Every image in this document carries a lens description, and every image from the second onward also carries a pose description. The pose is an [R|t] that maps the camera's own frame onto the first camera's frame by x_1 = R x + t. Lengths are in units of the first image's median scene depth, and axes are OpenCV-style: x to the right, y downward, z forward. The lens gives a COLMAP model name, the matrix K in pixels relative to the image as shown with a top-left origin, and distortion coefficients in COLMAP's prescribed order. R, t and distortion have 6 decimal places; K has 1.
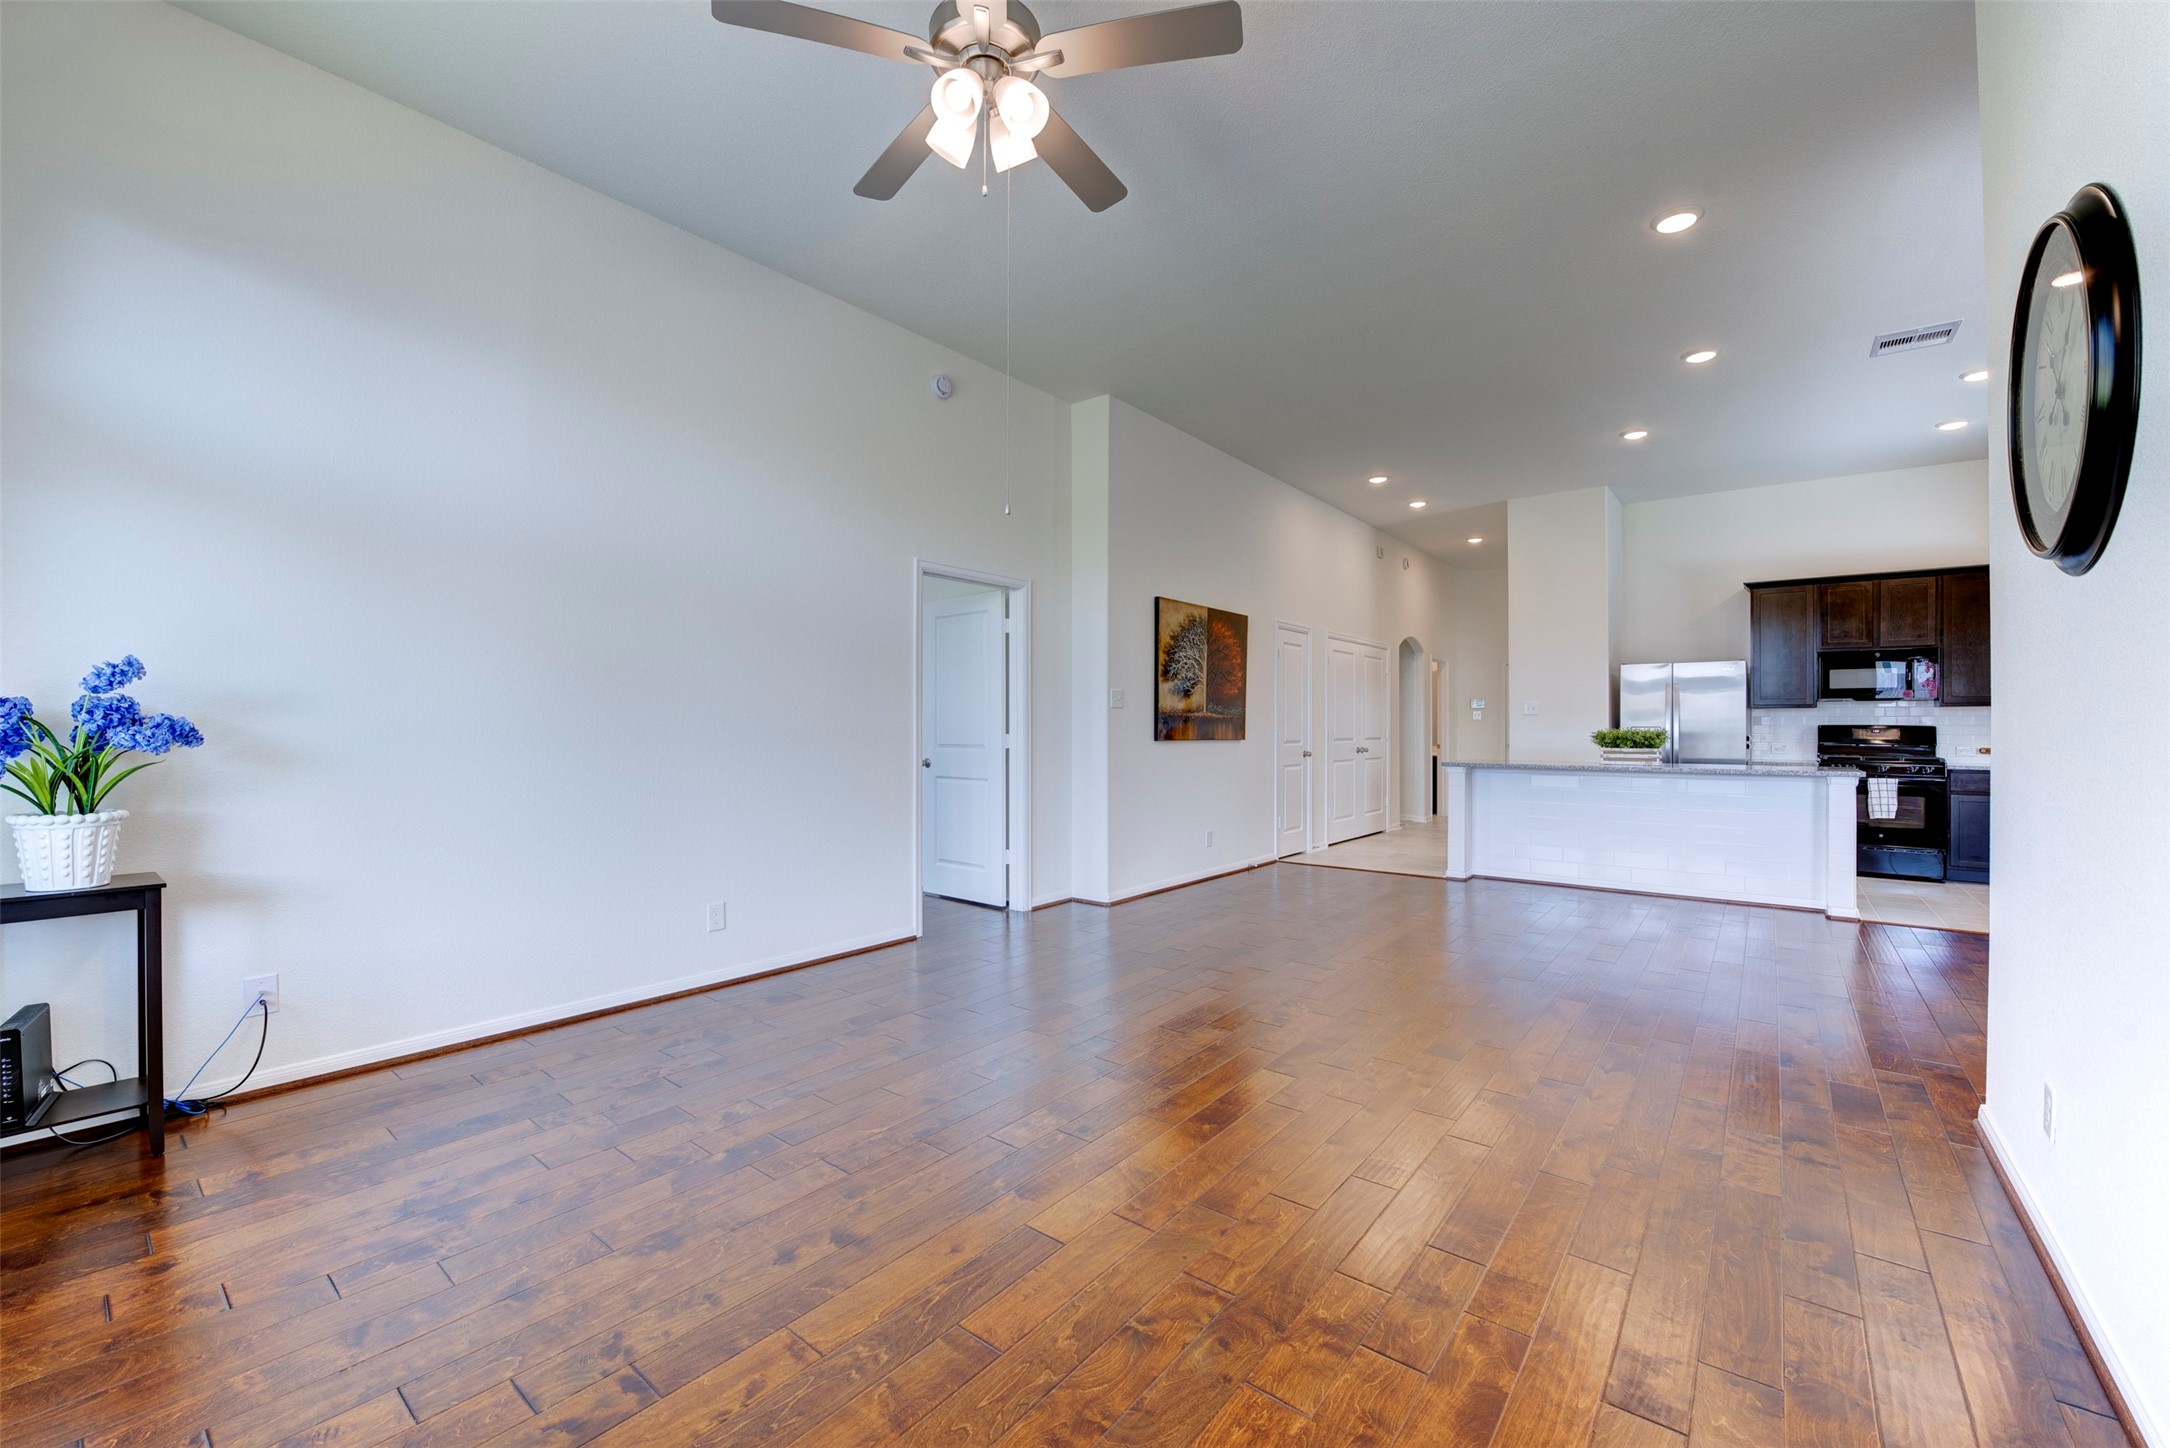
lens RADIAL K [[867.1, 0, 1082.0], [0, 867.1, 723.4], [0, 0, 1]] dist [-0.016443, -0.001921]
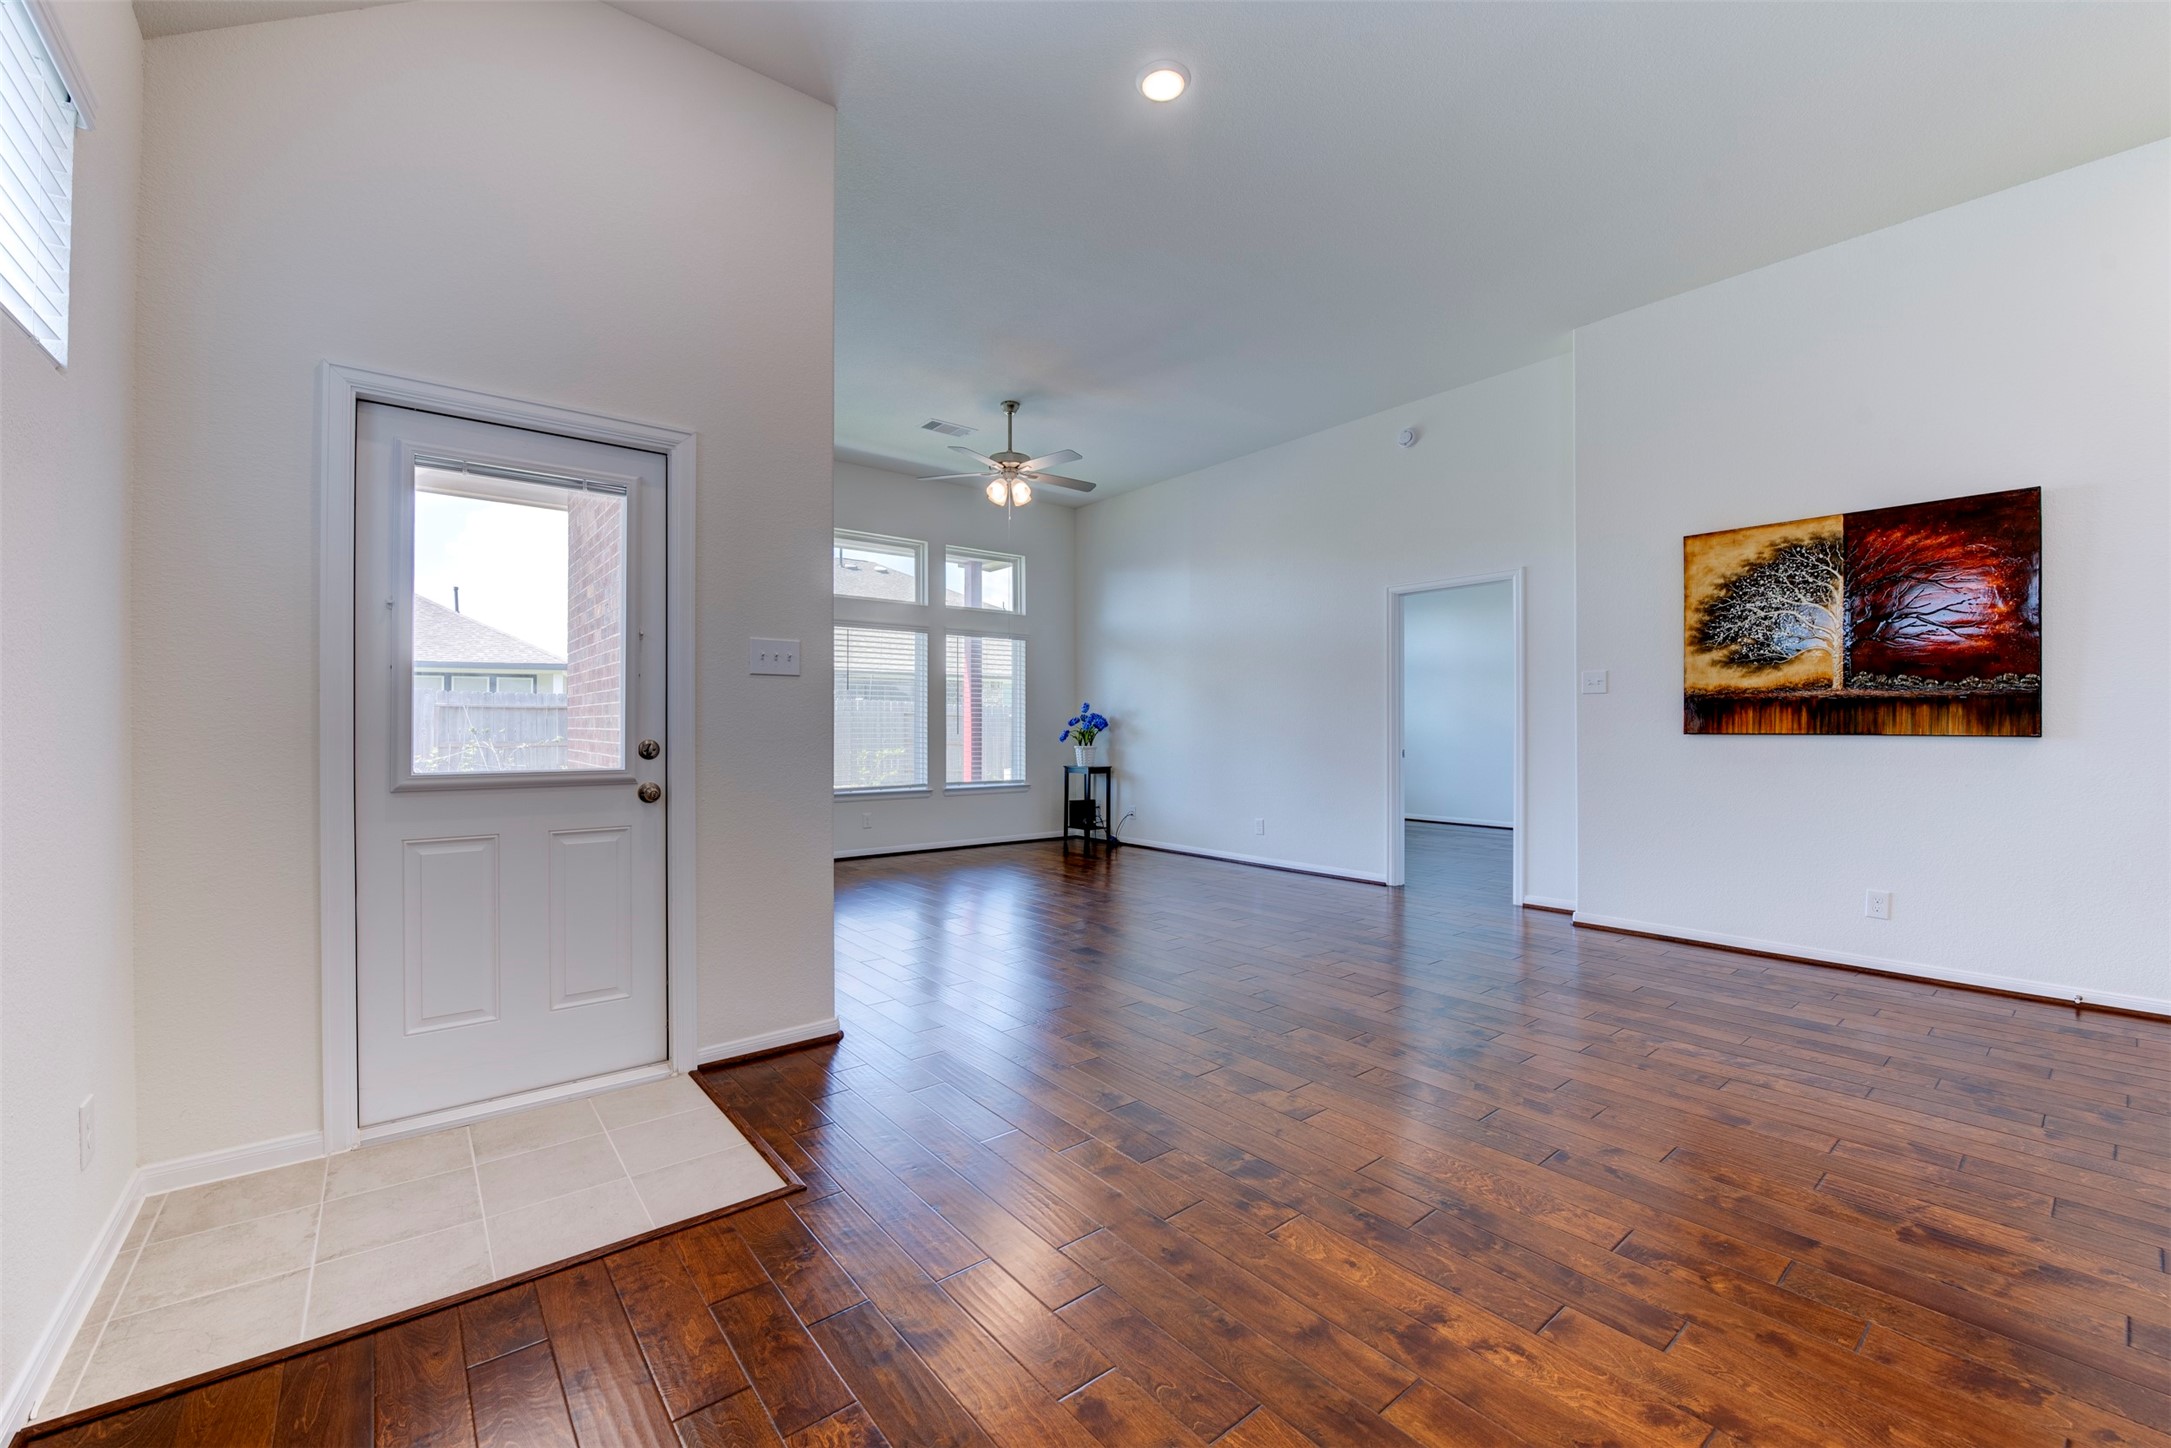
lens RADIAL K [[867.5, 0, 1081.1], [0, 867.5, 724.5], [0, 0, 1]] dist [-0.016443, -0.001921]
pose [[-0.215286, -0.005395, -0.976536, 0.852046], [0.004502, 0.999969, -0.006517, 0.013487], [0.976541, -0.005800, -0.215255, 0.621865]]
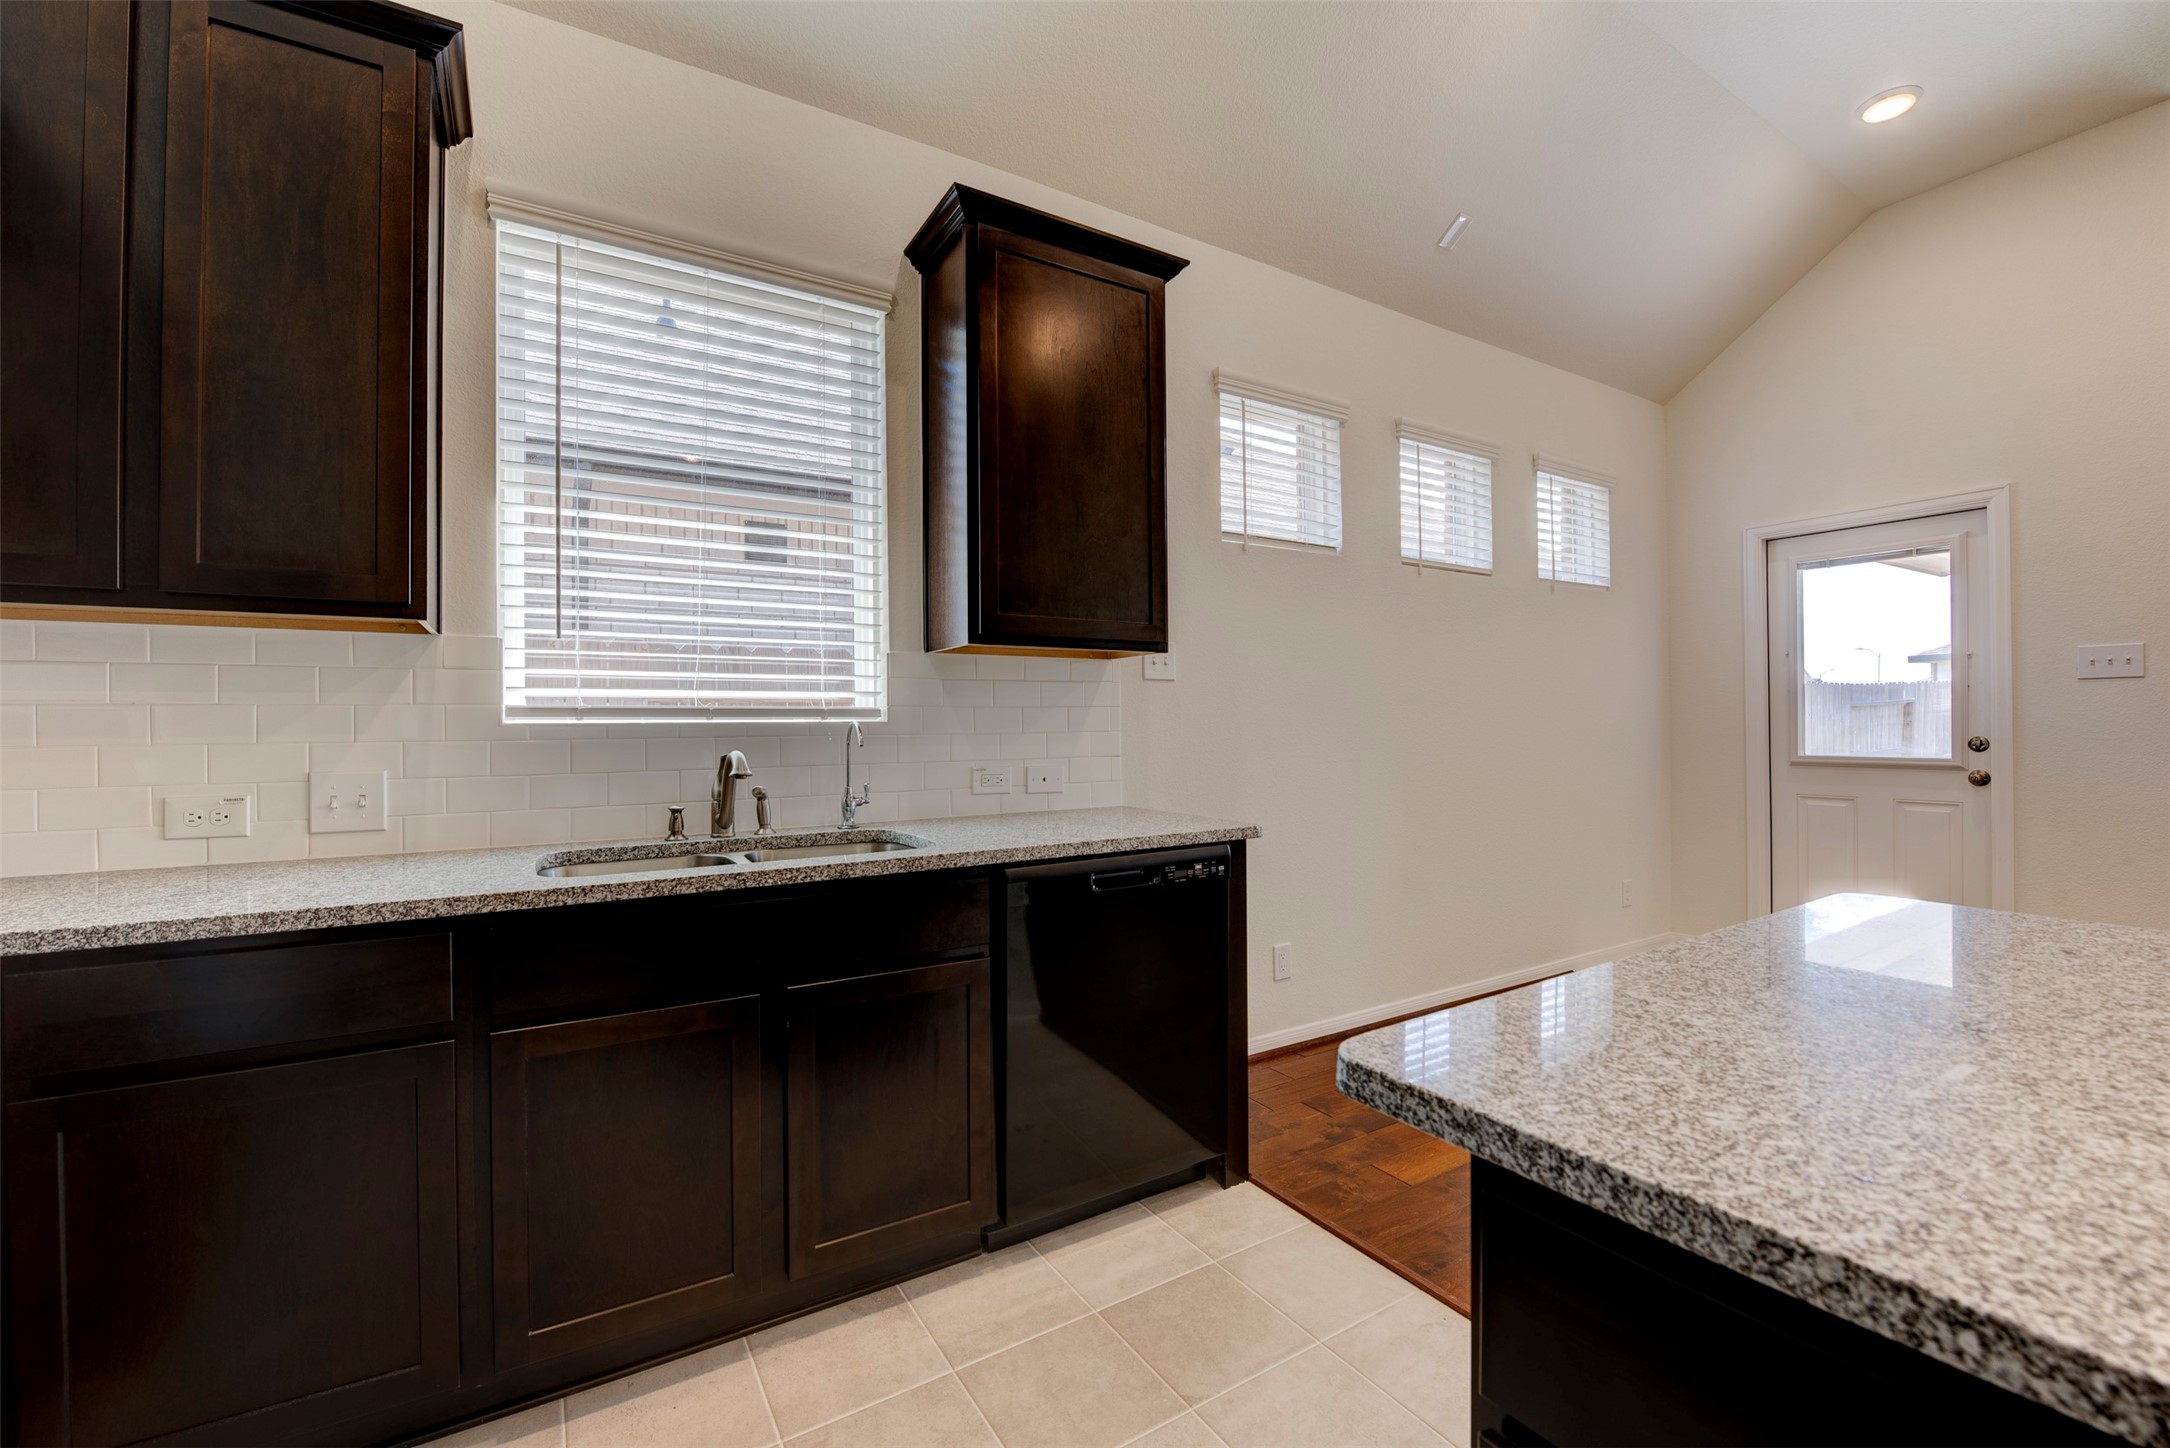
lens RADIAL K [[888.0, 0, 1078.3], [0, 888.0, 720.9], [0, 0, 1]] dist [-0.020037, 0.000196]
pose [[-0.938812, 0.004546, 0.344401, 0.823268], [0.002548, 0.999977, -0.006255, 0.009530], [-0.344422, -0.004995, -0.938802, 1.031311]]
